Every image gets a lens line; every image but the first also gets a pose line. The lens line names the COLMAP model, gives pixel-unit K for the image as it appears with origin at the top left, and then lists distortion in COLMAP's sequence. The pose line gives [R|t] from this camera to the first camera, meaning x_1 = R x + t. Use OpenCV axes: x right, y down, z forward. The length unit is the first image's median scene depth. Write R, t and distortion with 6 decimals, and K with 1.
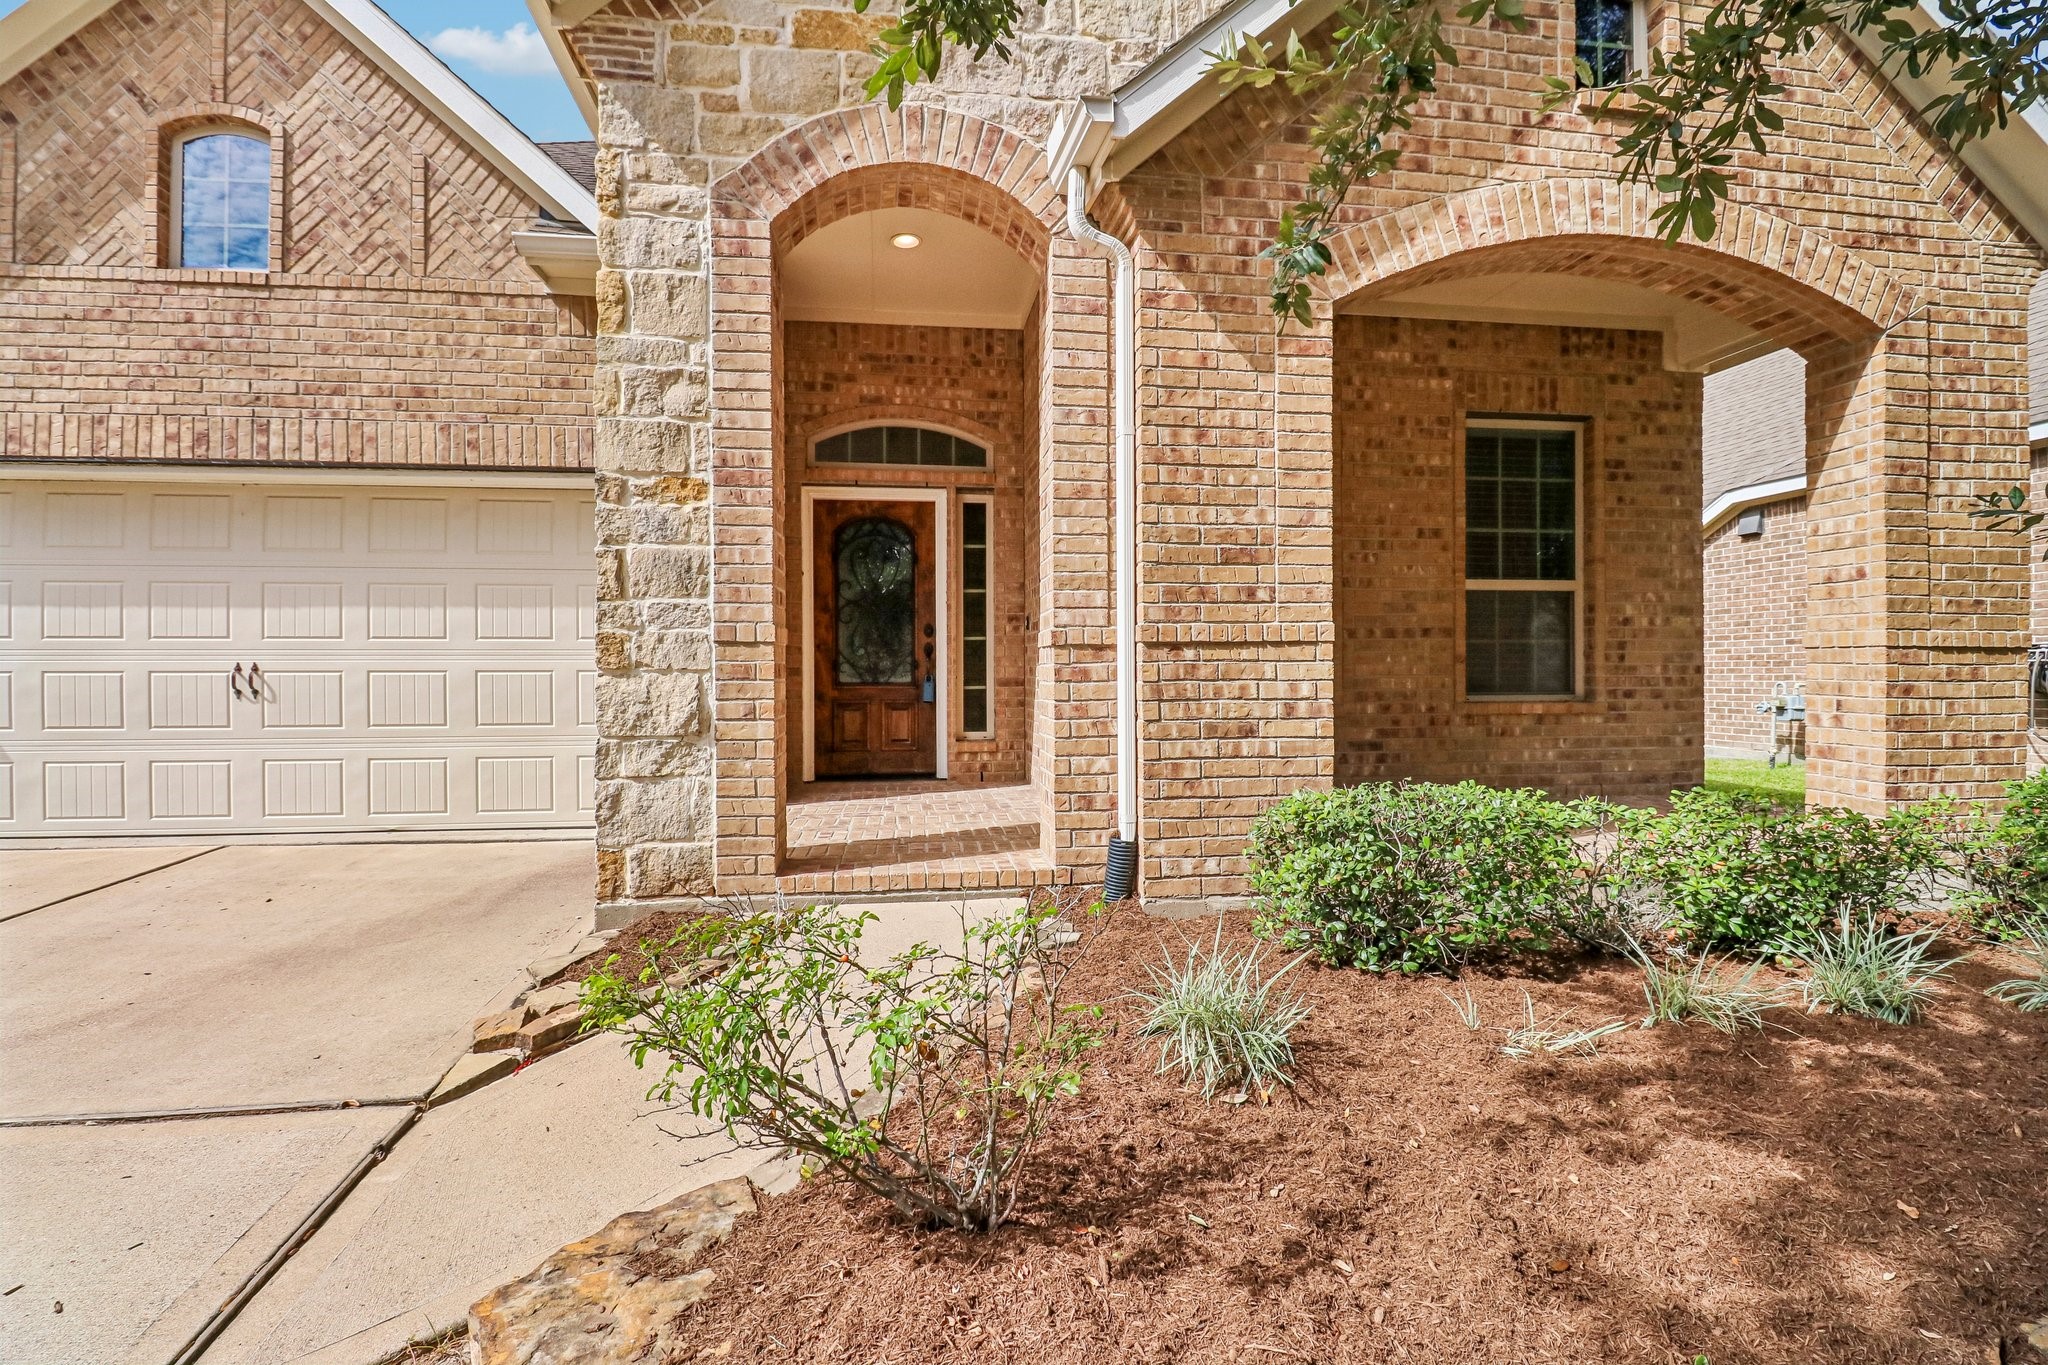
lens RADIAL K [[955.3, 0, 1013.9], [0, 955.3, 679.3], [0, 0, 1]] dist [-0.010980, -0.007243]
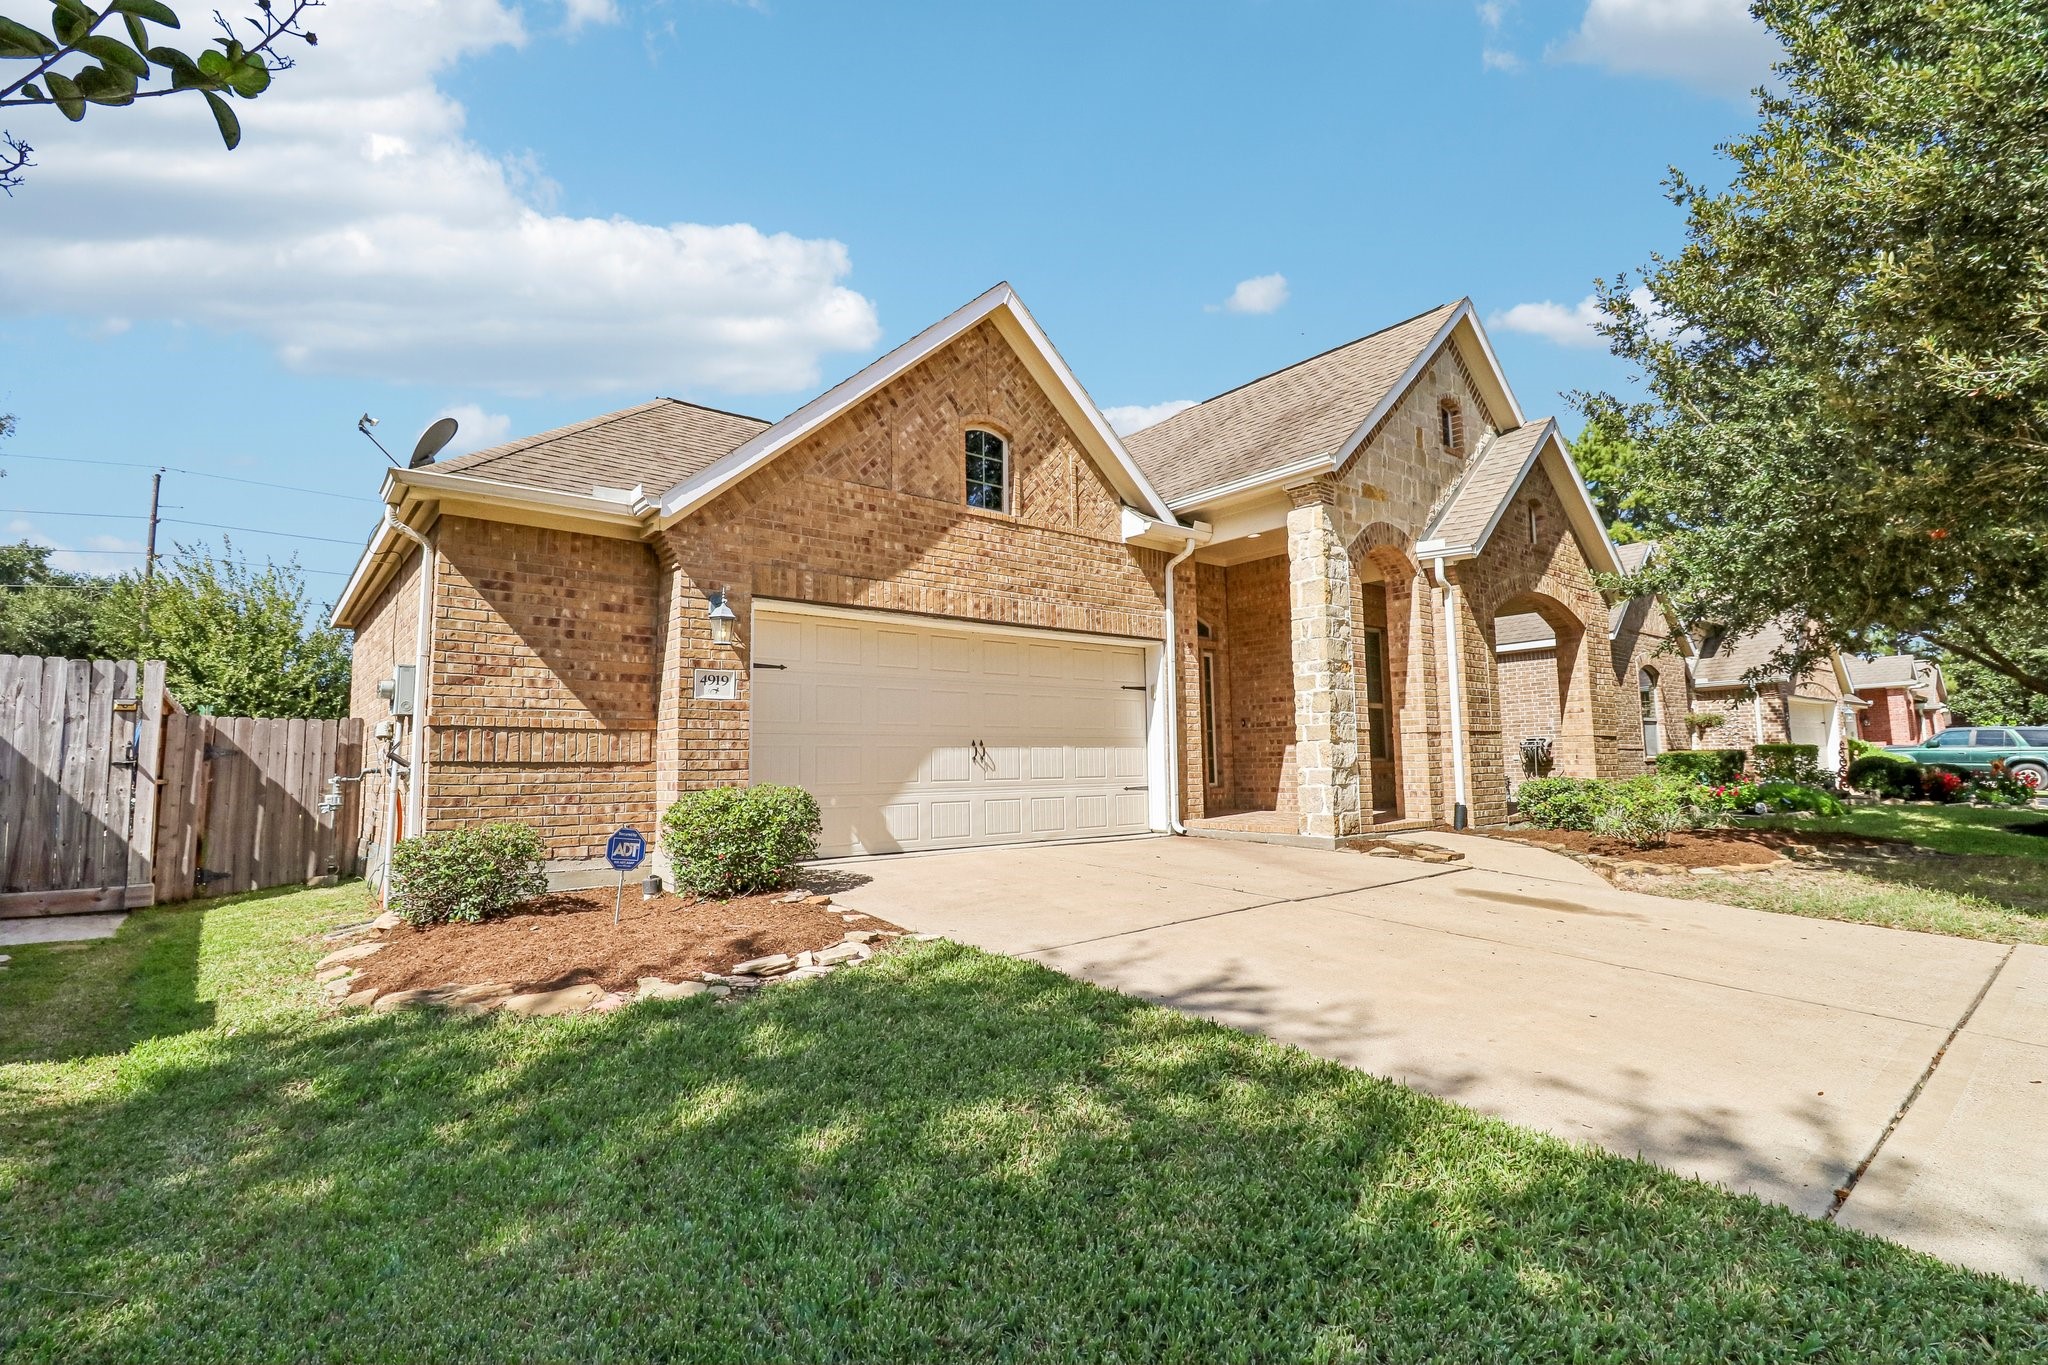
lens RADIAL K [[955.3, 0, 1003.6], [0, 955.3, 673.1], [0, 0, 1]] dist [-0.010980, -0.007243]
pose [[0.858977, 0.041105, 0.510362, -1.742472], [0.015756, 0.994178, -0.106589, 0.046824], [-0.511772, 0.099599, 0.853329, -0.481316]]
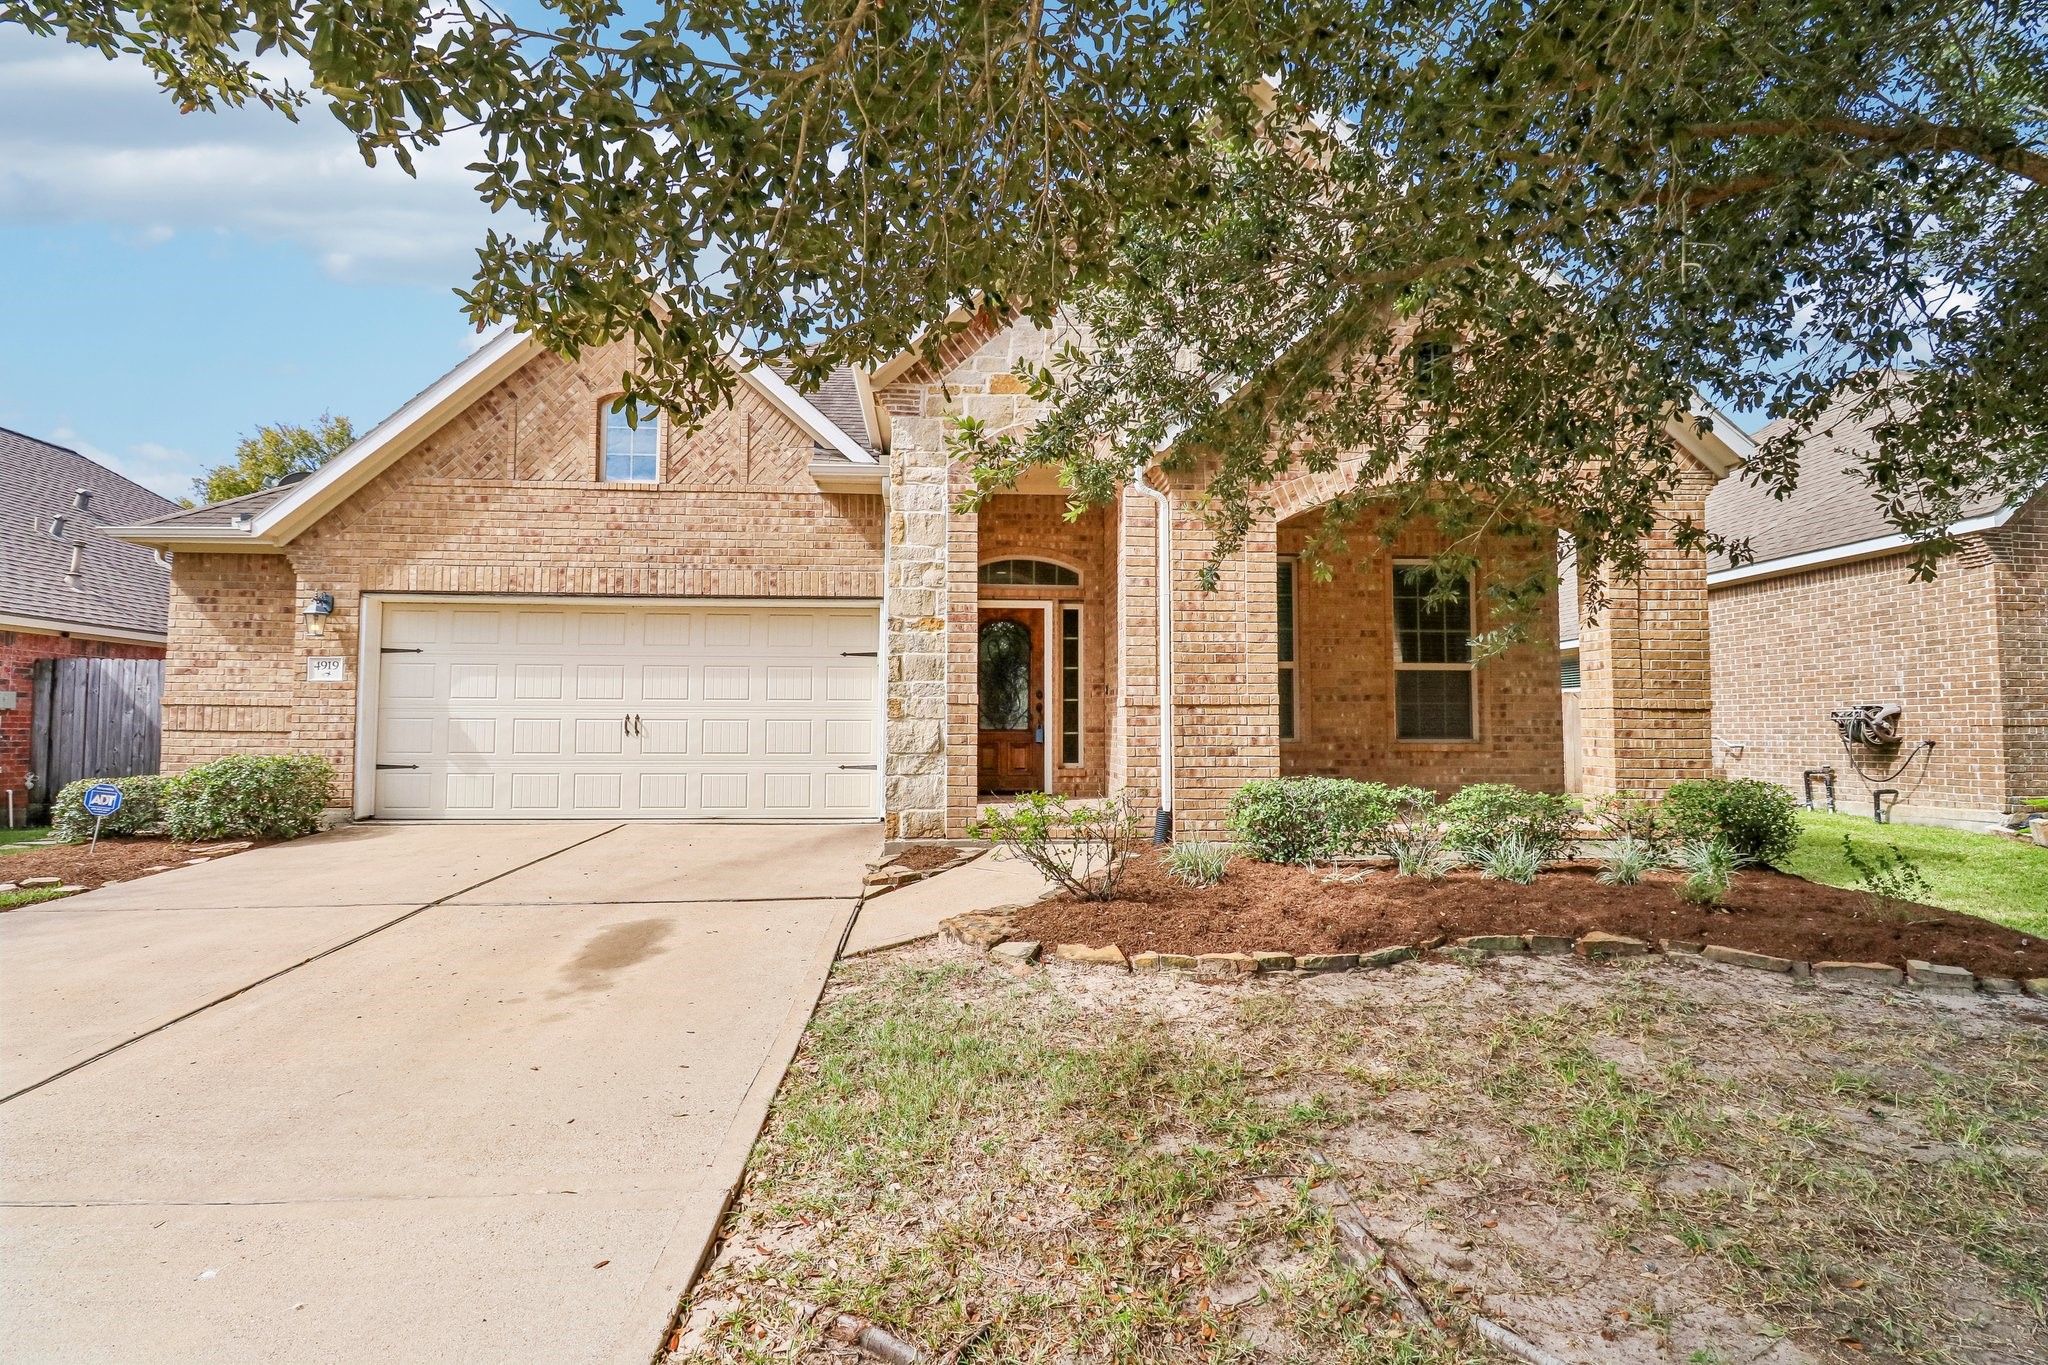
lens RADIAL K [[955.3, 0, 1010.0], [0, 955.3, 682.7], [0, 0, 1]] dist [-0.010980, -0.007243]
pose [[0.997404, 0.002018, -0.071979, -0.038100], [-0.006071, 0.998405, -0.056135, 0.018689], [0.071751, 0.056427, 0.995825, -0.656032]]
